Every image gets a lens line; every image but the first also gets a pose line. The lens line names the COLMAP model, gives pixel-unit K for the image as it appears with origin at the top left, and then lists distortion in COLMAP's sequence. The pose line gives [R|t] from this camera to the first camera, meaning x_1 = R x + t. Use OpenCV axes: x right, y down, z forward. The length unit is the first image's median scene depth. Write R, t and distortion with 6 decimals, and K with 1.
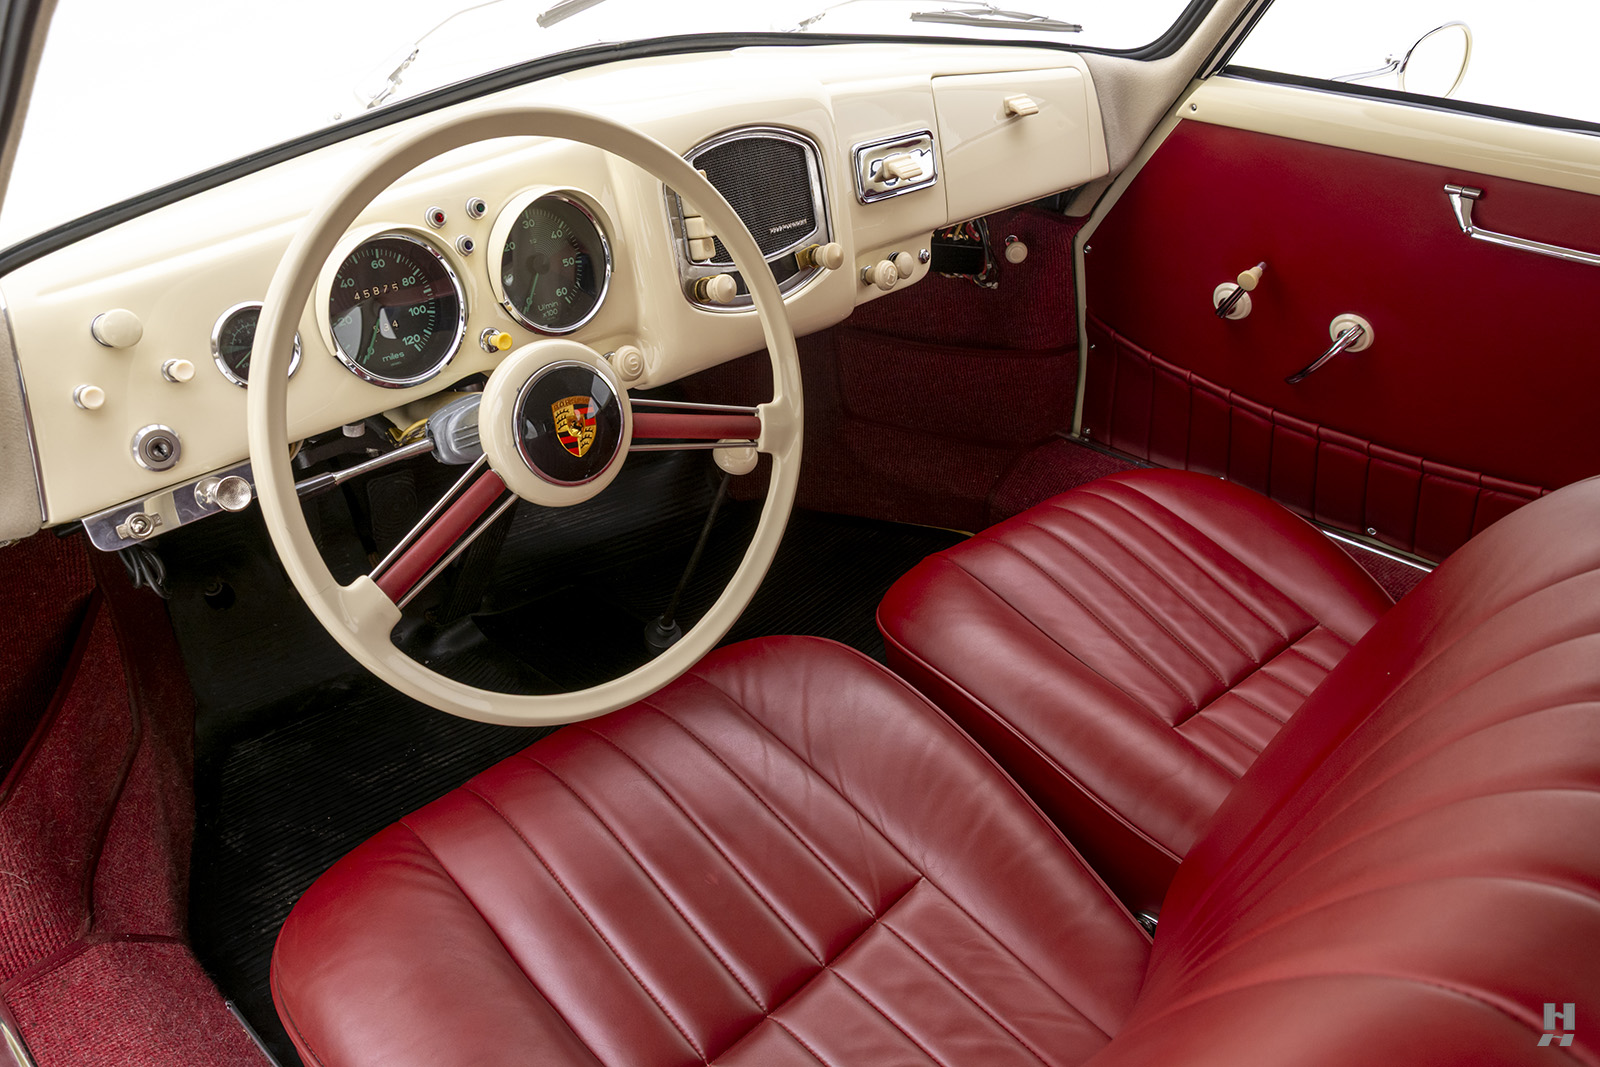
lens RADIAL K [[1204.6, 0, 800.0], [0, 1204.6, 533.5], [0, 0, 1]] dist [-0.000043, -0.004245]
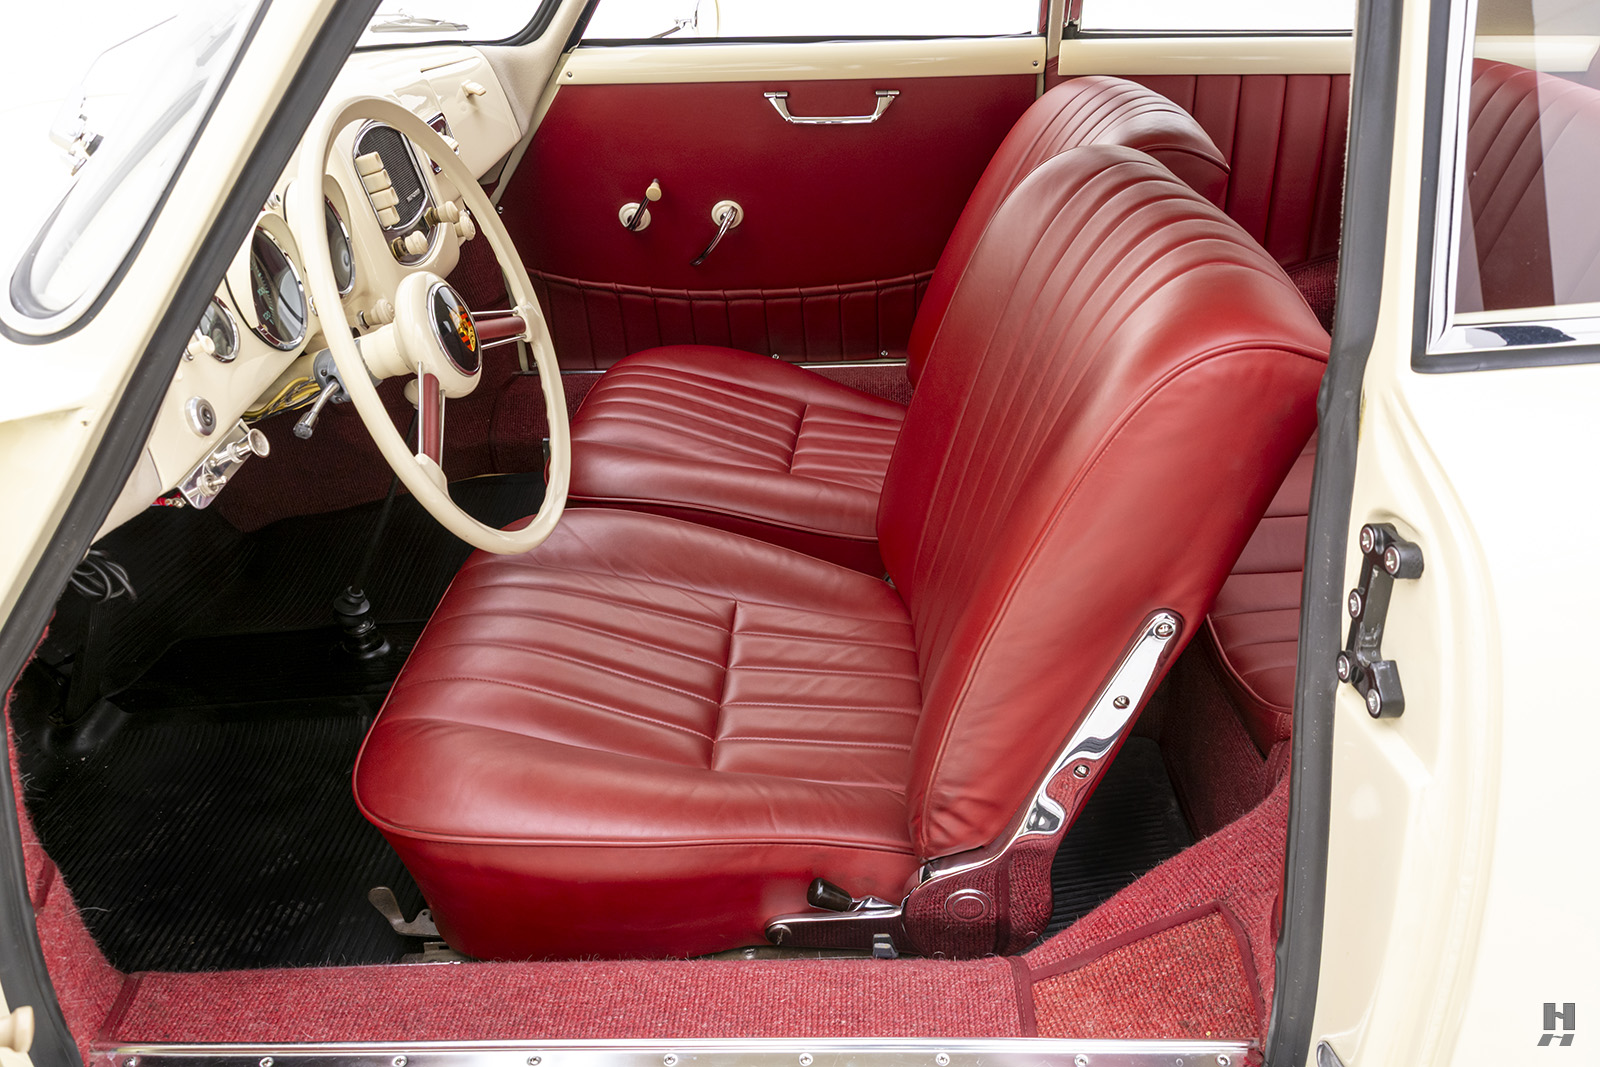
lens RADIAL K [[1204.6, 0, 800.0], [0, 1204.6, 533.5], [0, 0, 1]] dist [-0.000043, -0.004245]
pose [[0.746058, -0.362863, 0.558326, -0.389960], [0.374907, 0.921851, 0.098157, 0.067195], [-0.550311, 0.136090, 0.823794, -0.136965]]
